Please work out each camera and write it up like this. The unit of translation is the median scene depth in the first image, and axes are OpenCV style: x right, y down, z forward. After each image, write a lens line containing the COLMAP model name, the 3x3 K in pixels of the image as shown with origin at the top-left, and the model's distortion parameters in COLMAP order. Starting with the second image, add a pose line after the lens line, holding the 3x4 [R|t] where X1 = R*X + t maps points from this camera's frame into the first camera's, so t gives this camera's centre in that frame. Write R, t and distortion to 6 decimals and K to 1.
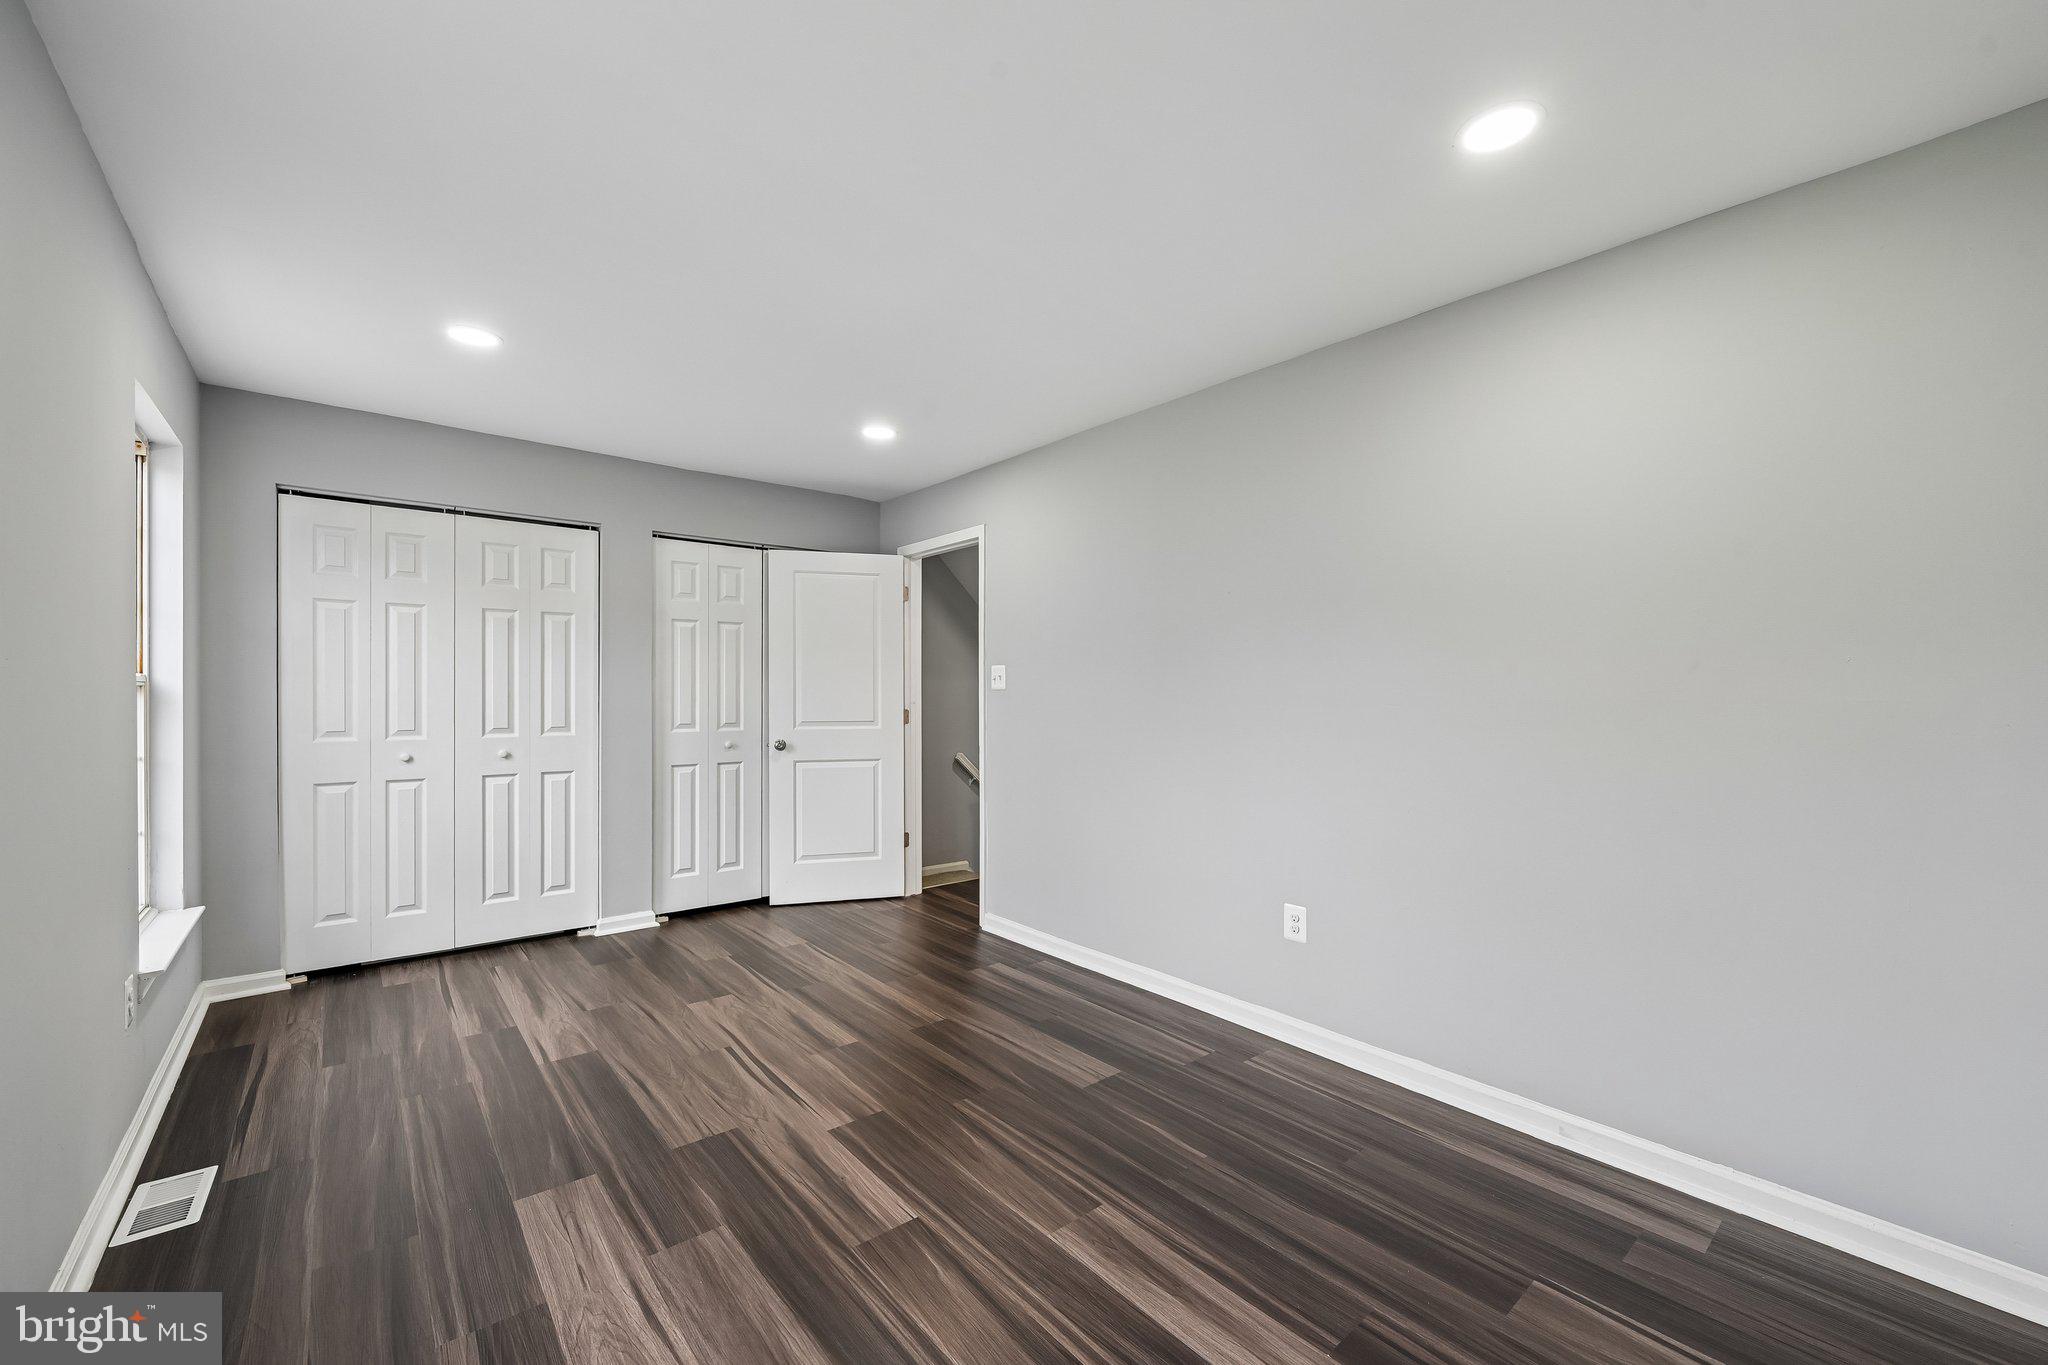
lens RADIAL K [[821.7, 0, 1038.4], [0, 821.7, 704.0], [0, 0, 1]] dist [-0.001728, -0.000228]
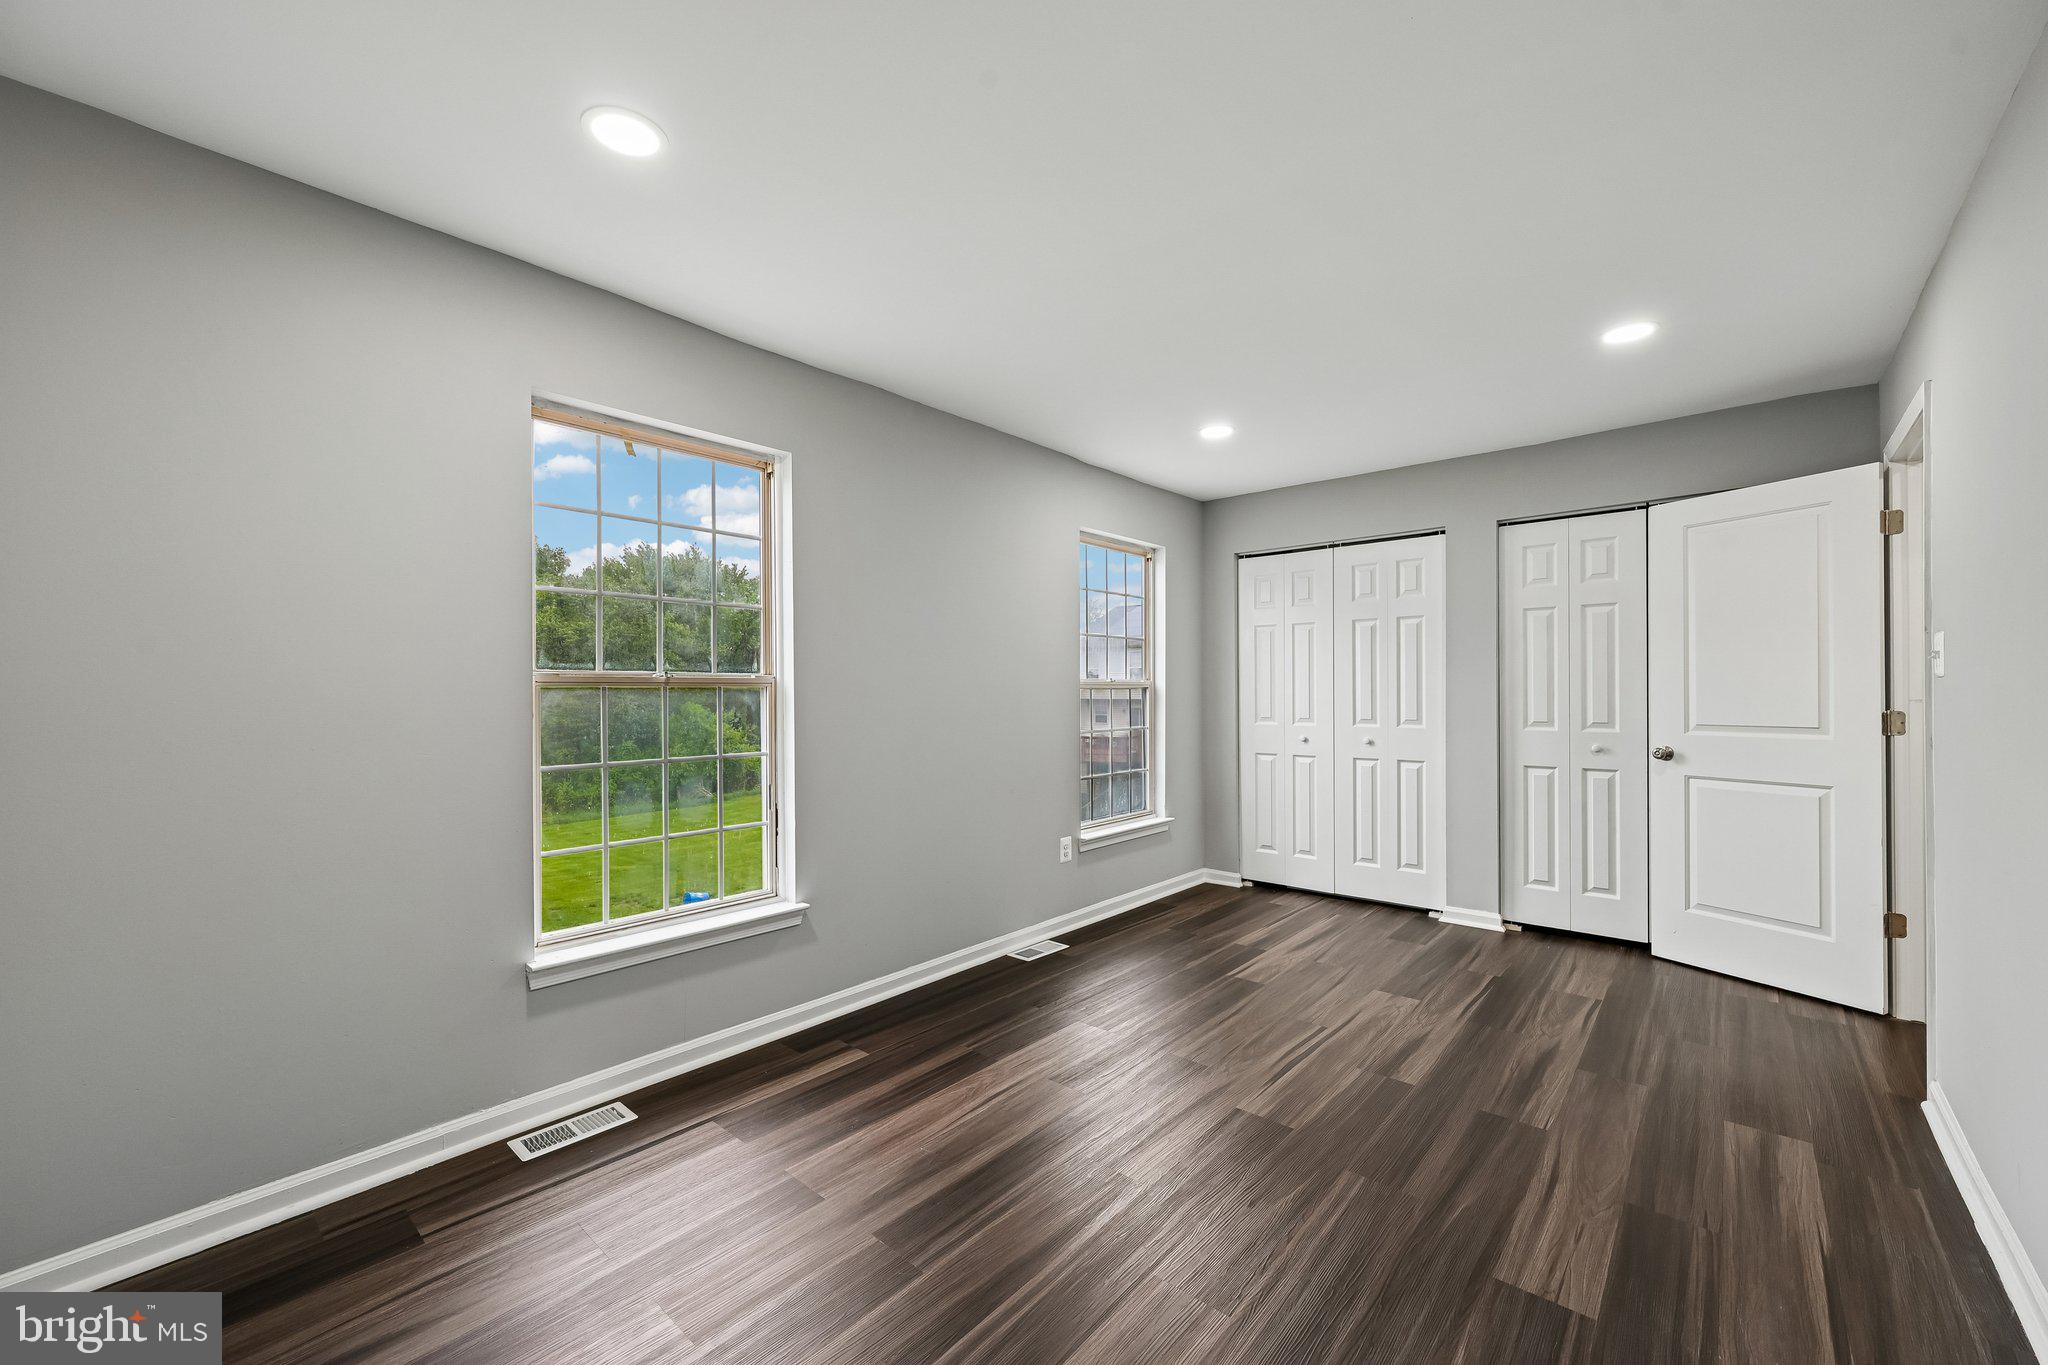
lens RADIAL K [[806.2, 0, 1025.2], [0, 806.2, 692.9], [0, 0, 1]] dist [0.002189, 0.000457]
pose [[0.142098, -0.001926, -0.989851, 0.572201], [-0.004876, 0.999985, -0.002646, -0.004039], [0.989841, 0.005203, 0.142086, 0.461820]]
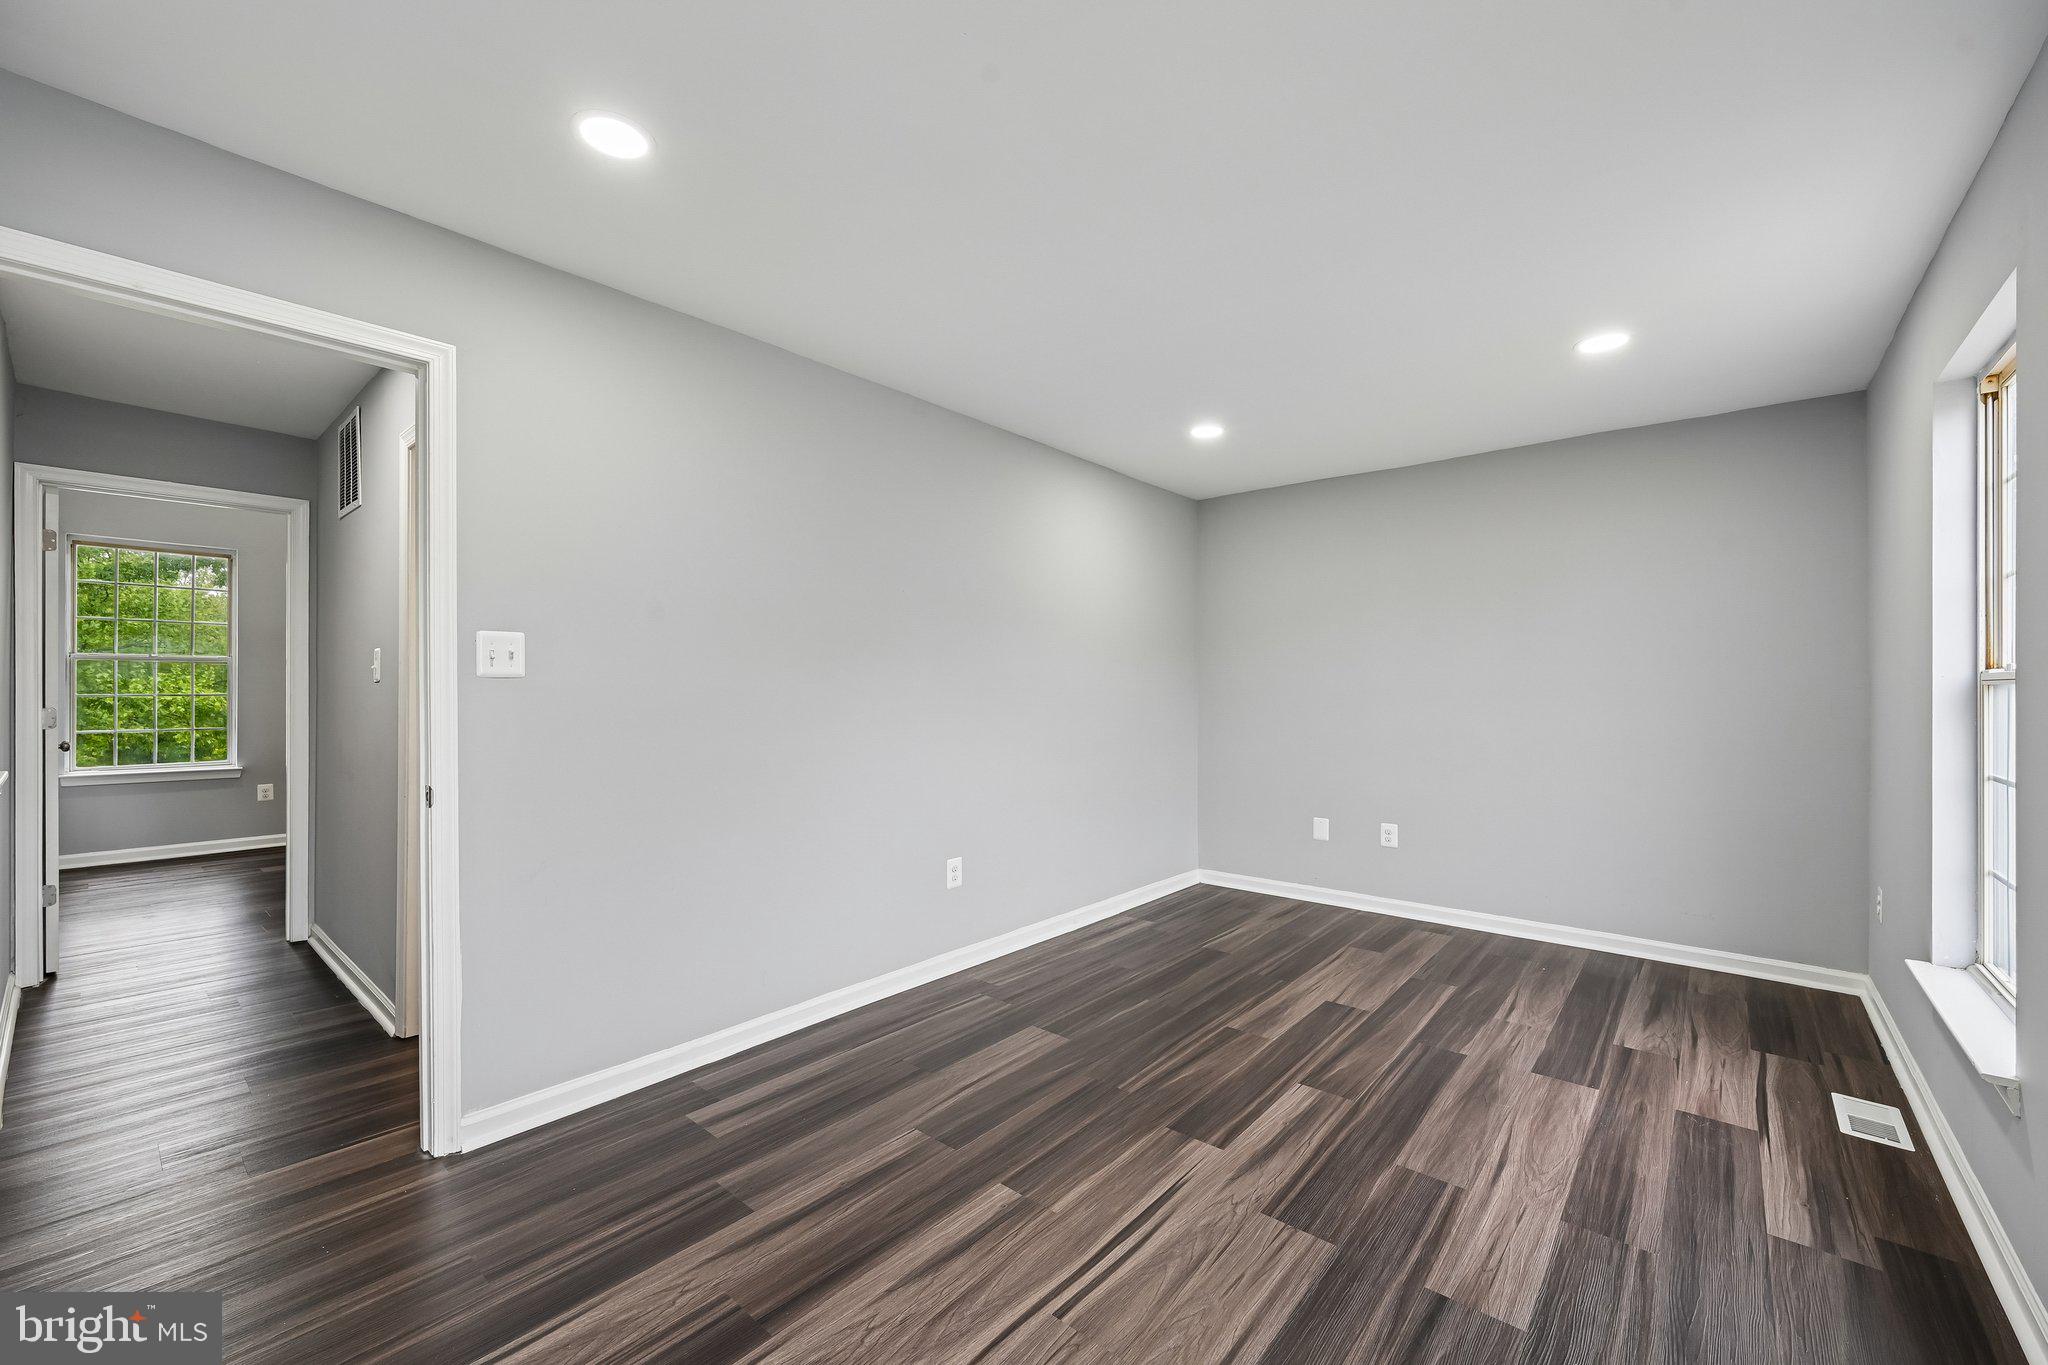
lens RADIAL K [[805.8, 0, 1033.2], [0, 805.8, 691.0], [0, 0, 1]] dist [-0.001885, -0.000013]
pose [[-0.161430, -0.007098, 0.986859, -0.895747], [0.007089, 0.999940, 0.008352, -0.015639], [-0.986859, 0.008344, -0.161370, 1.074239]]
